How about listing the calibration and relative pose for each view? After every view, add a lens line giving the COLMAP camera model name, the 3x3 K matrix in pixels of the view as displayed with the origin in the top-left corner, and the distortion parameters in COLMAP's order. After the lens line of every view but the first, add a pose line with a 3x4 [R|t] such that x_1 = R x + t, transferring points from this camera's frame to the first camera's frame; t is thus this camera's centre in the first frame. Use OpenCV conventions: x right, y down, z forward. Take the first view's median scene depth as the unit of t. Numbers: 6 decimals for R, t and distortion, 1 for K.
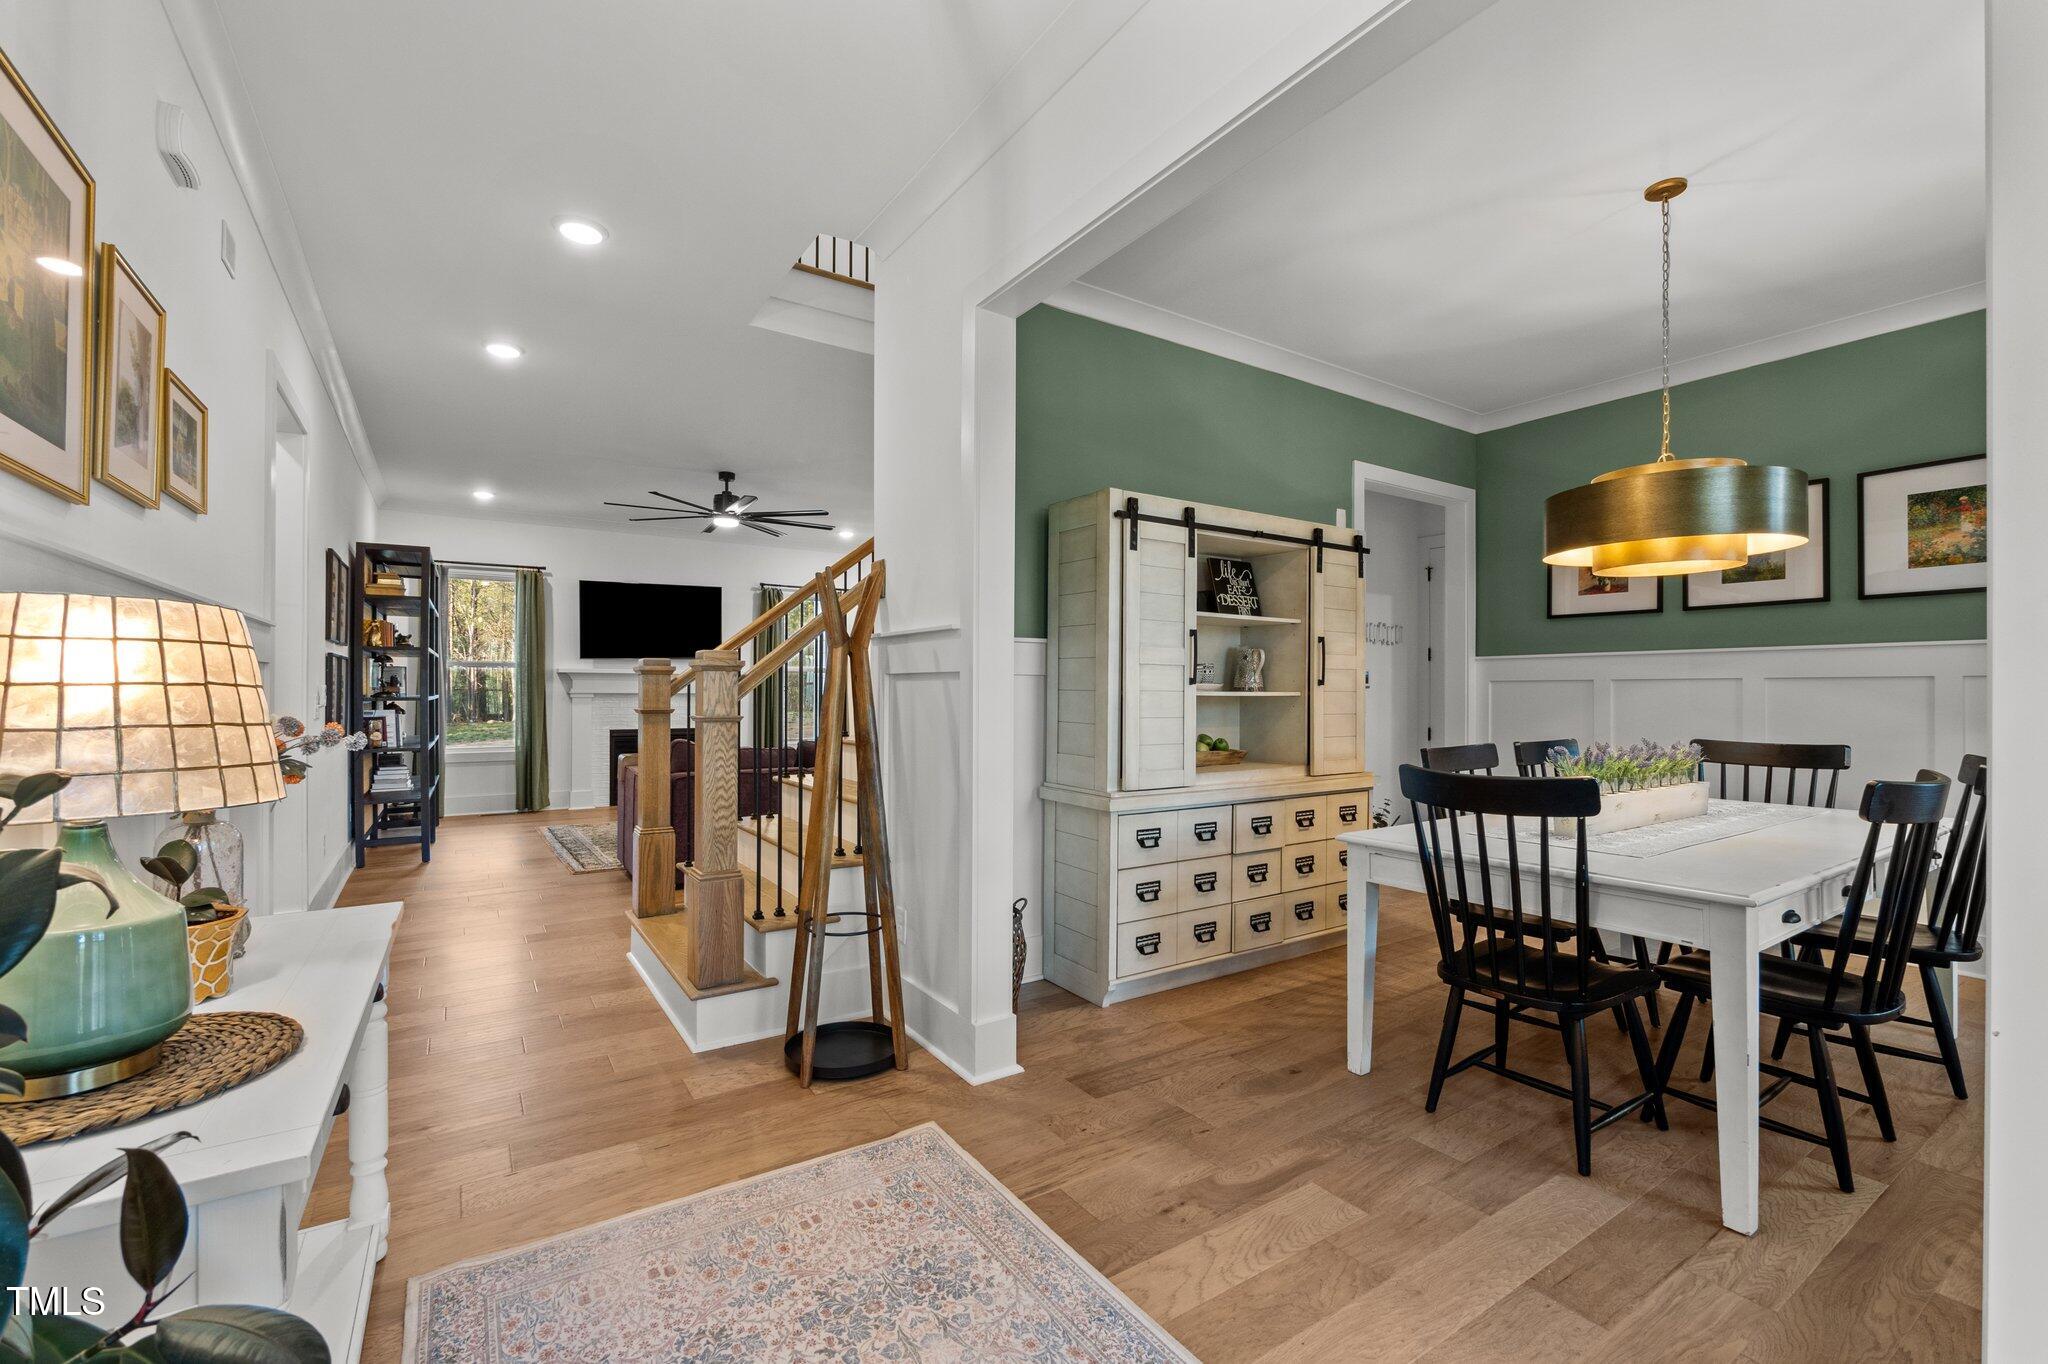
lens RADIAL K [[857.5, 0, 1021.0], [0, 857.5, 685.5], [0, 0, 1]] dist [-0.009437, -0.000431]
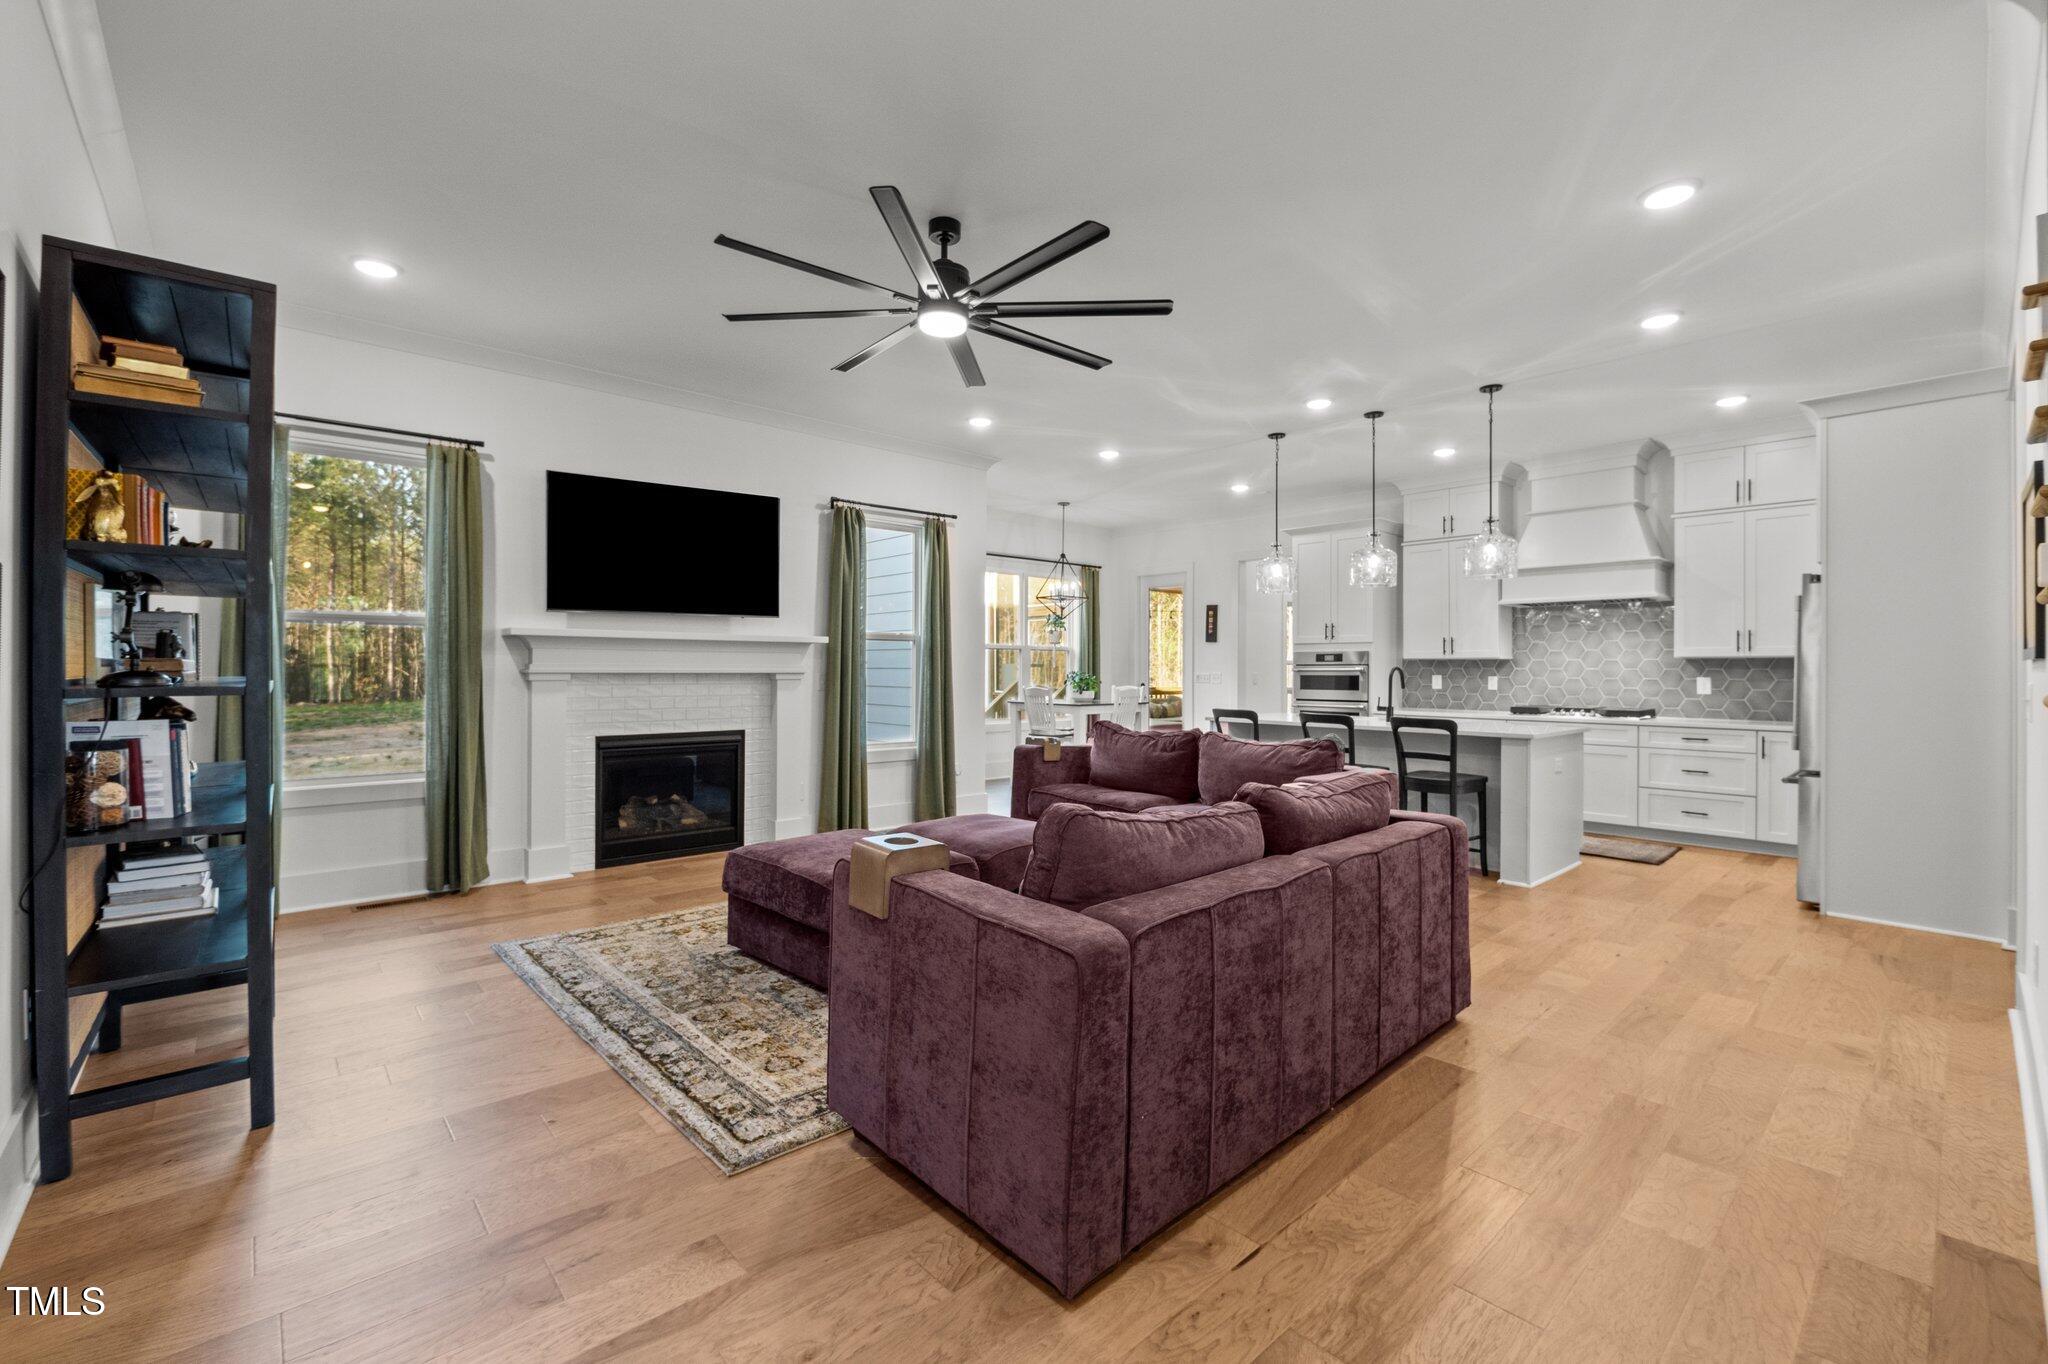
lens RADIAL K [[857.5, 0, 1027.5], [0, 857.5, 666.5], [0, 0, 1]] dist [-0.009437, -0.000431]
pose [[0.987365, 0.004836, 0.158390, -0.329690], [-0.005690, 0.999972, 0.004936, 0.000951], [-0.158361, -0.005775, 0.987364, 0.448589]]
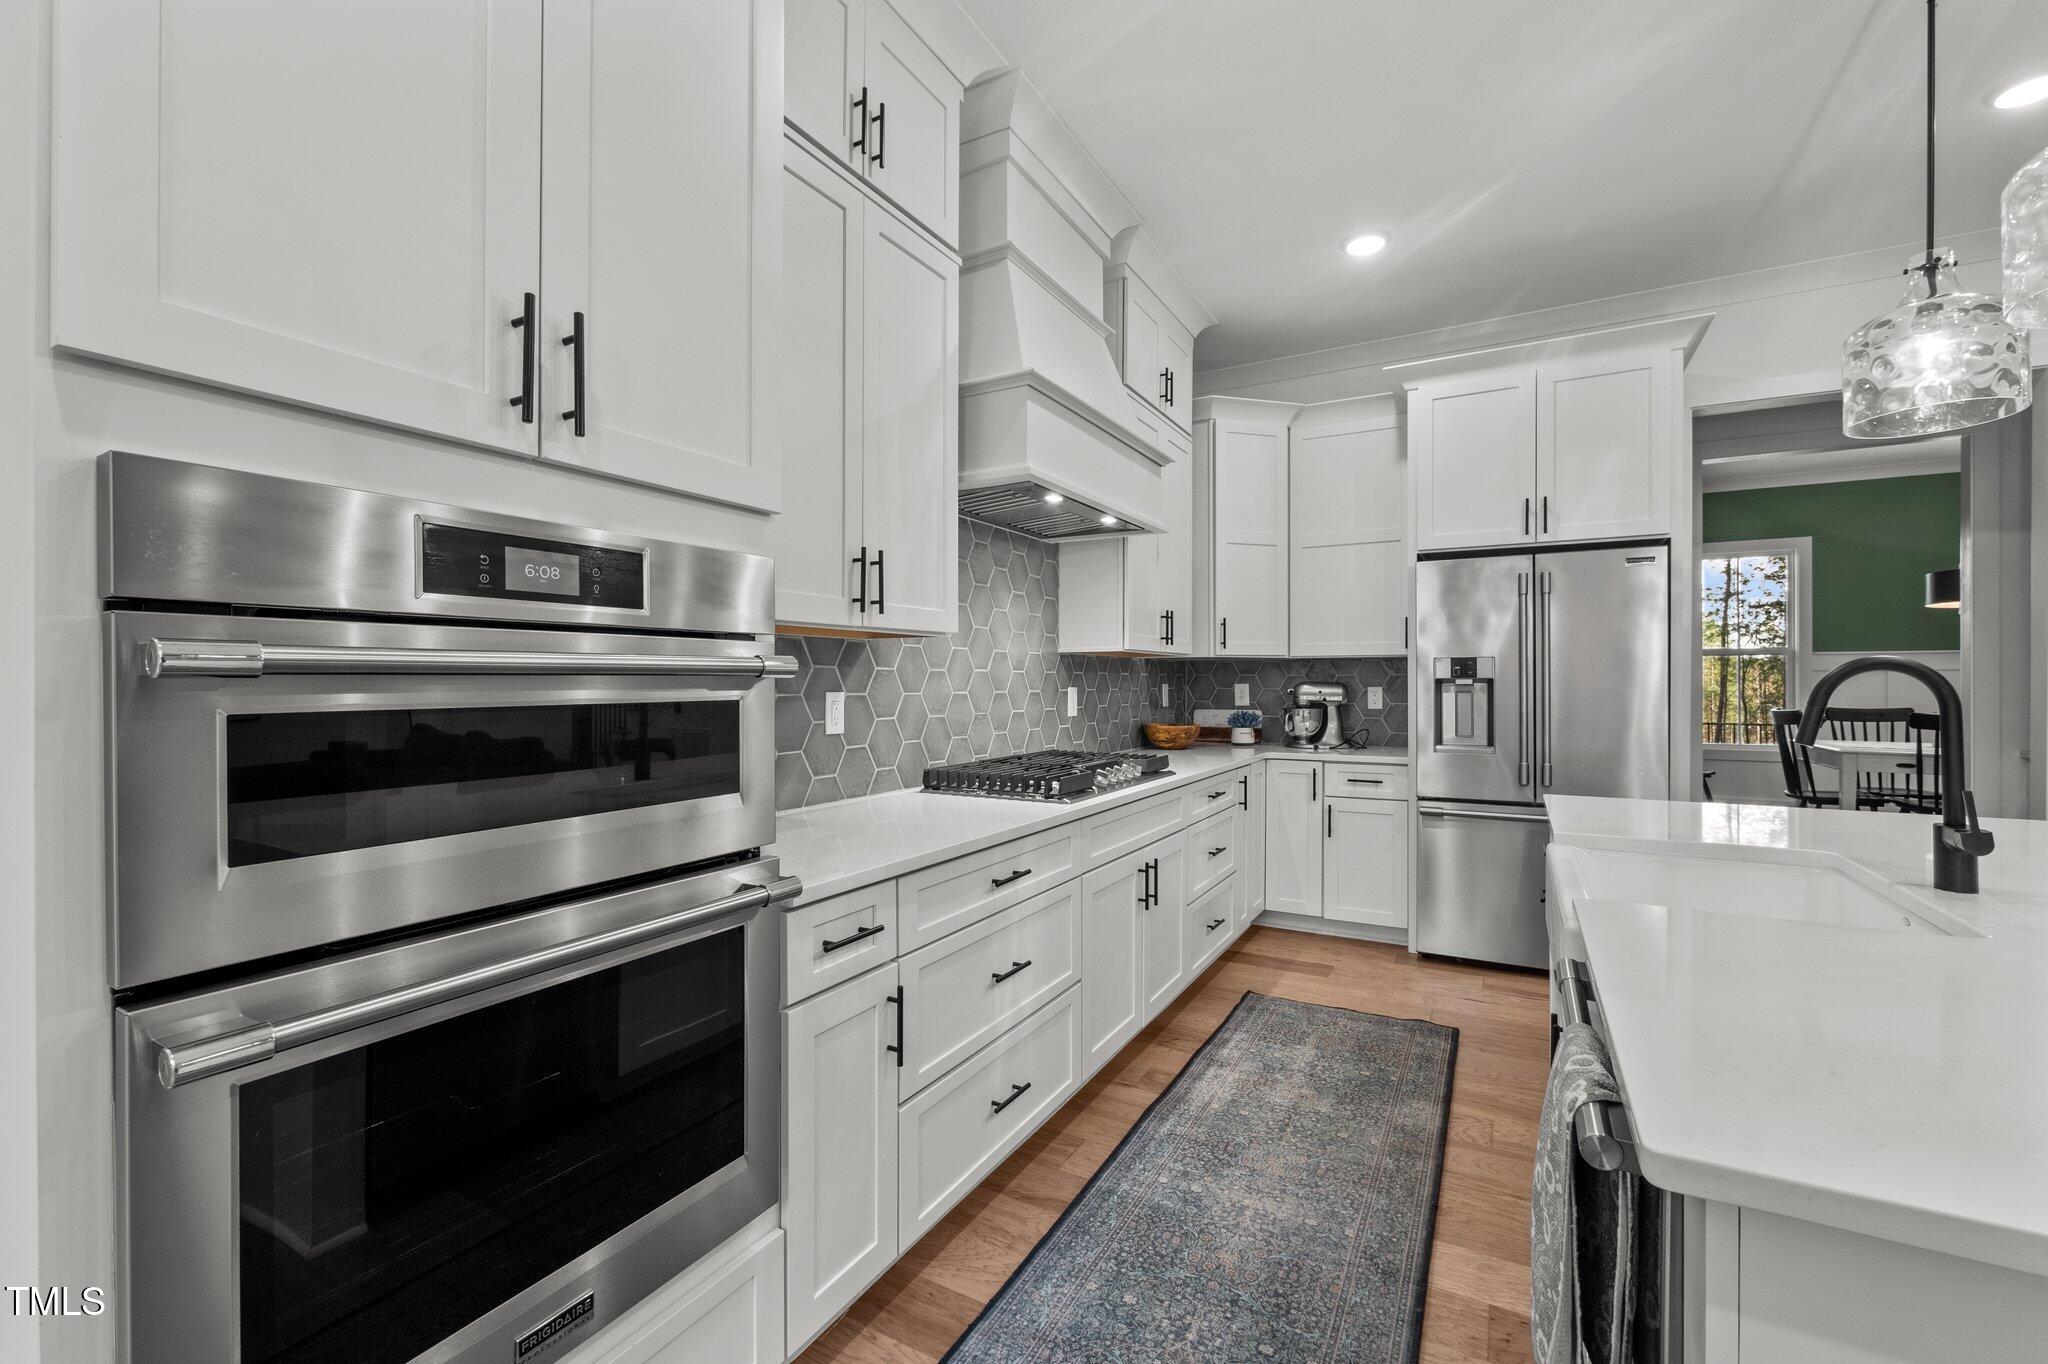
lens RADIAL K [[857.5, 0, 1022.7], [0, 857.5, 679.4], [0, 0, 1]] dist [-0.009437, -0.000431]
pose [[-0.455402, 0.002362, 0.890283, 0.034754], [-0.008714, 0.999937, -0.007110, 0.010807], [-0.890243, -0.010996, -0.455352, 1.393163]]
